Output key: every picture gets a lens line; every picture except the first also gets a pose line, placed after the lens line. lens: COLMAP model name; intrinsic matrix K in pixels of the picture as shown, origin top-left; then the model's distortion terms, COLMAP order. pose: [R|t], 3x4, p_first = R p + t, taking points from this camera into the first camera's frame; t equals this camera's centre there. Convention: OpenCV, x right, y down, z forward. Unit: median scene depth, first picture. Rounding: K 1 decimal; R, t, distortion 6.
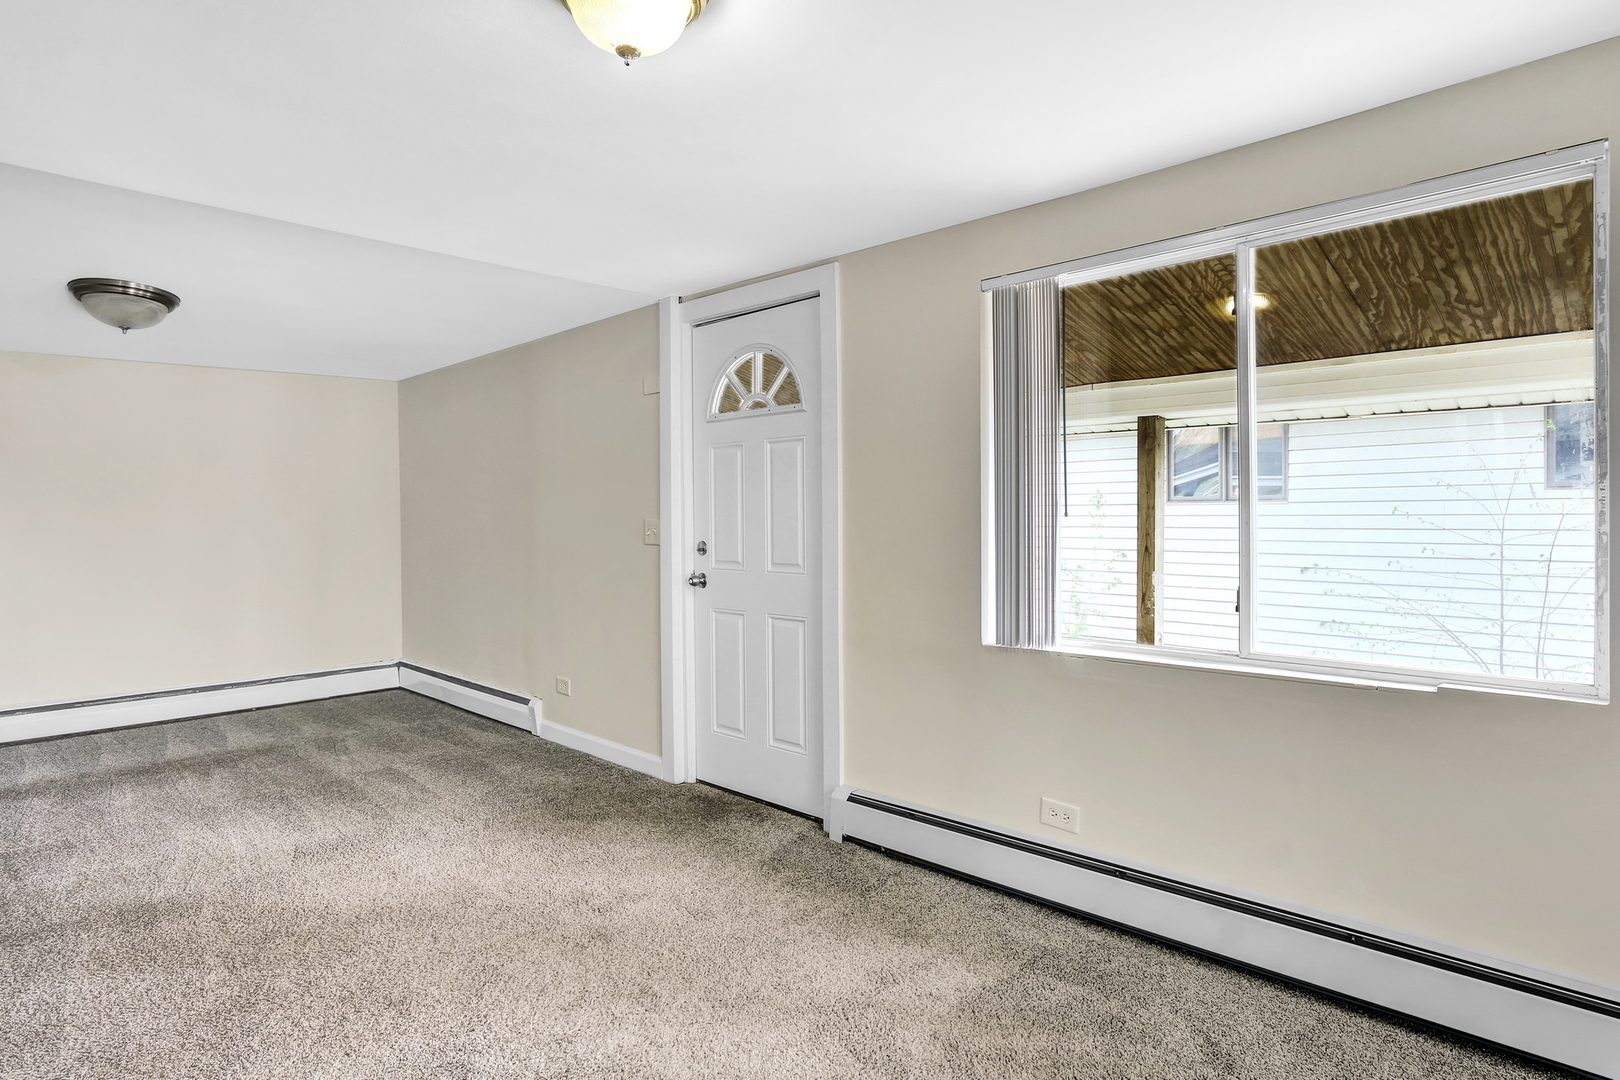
lens RADIAL K [[856.4, 0, 810.2], [0, 856.4, 522.5], [0, 0, 1]] dist [-0.017103, -0.000703]
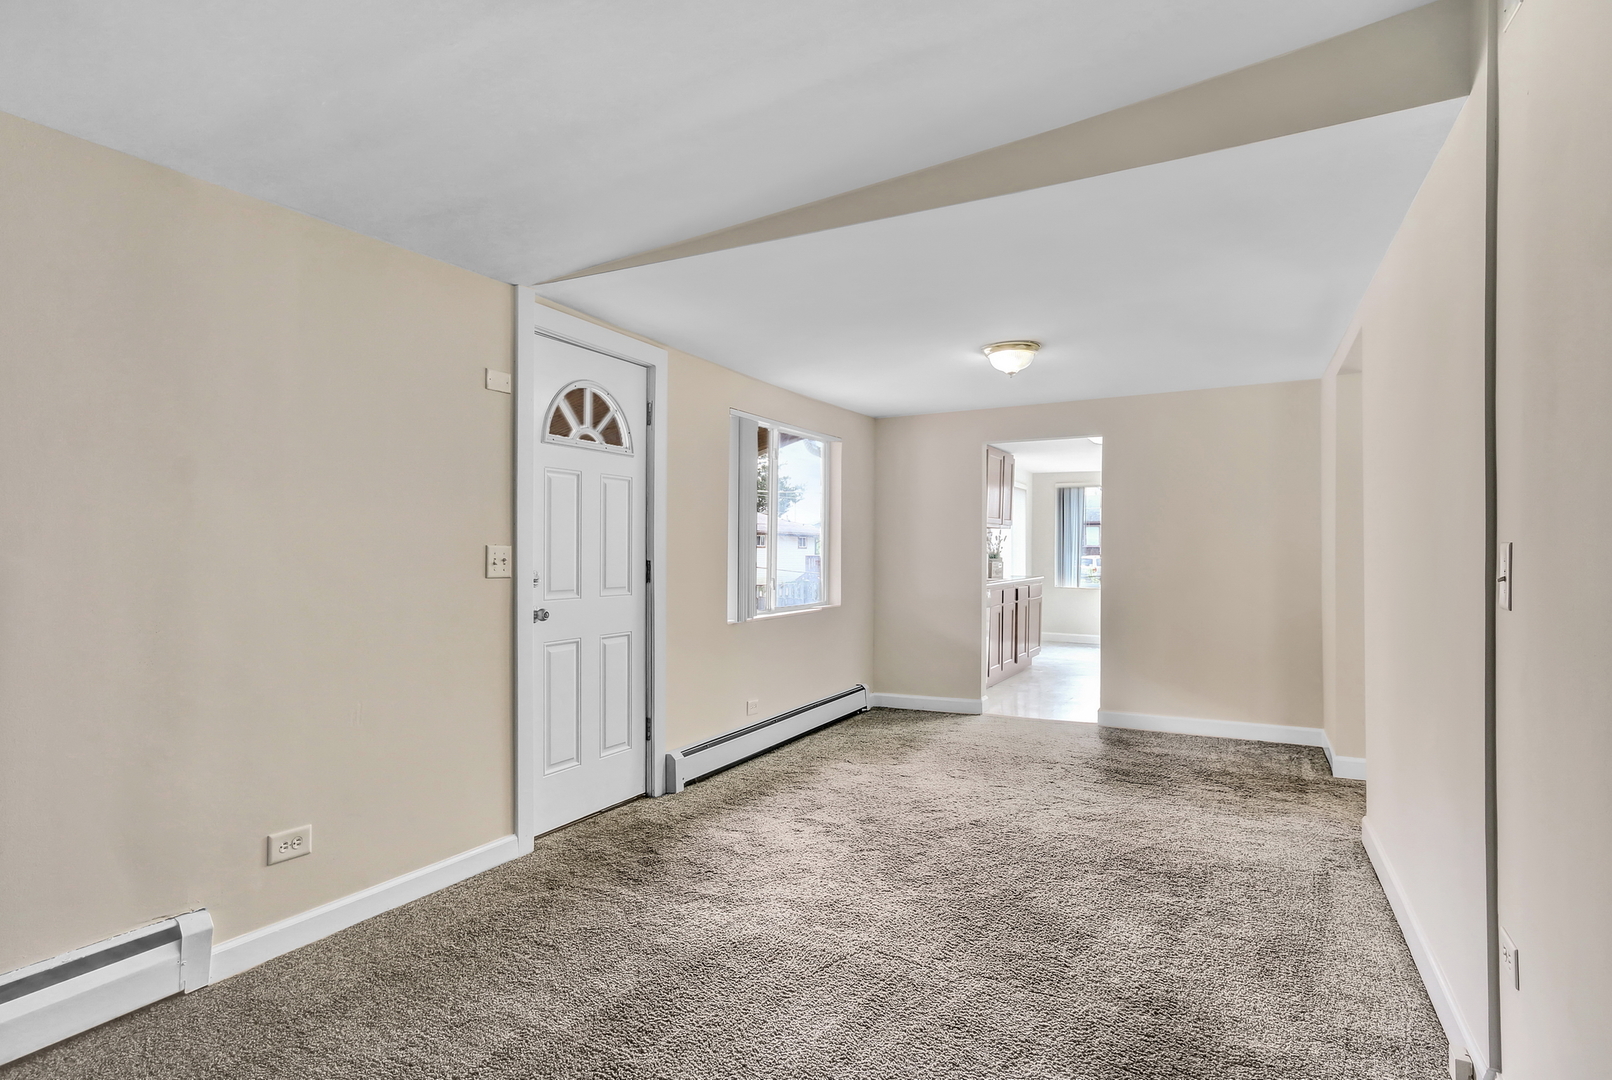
lens RADIAL K [[852.2, 0, 809.2], [0, 852.2, 549.9], [0, 0, 1]] dist [-0.017103, -0.000703]
pose [[-0.278327, 0.002691, 0.960483, -1.155365], [0.004196, 0.999990, -0.001585, 0.002079], [-0.960477, 0.003589, -0.278335, 1.051564]]
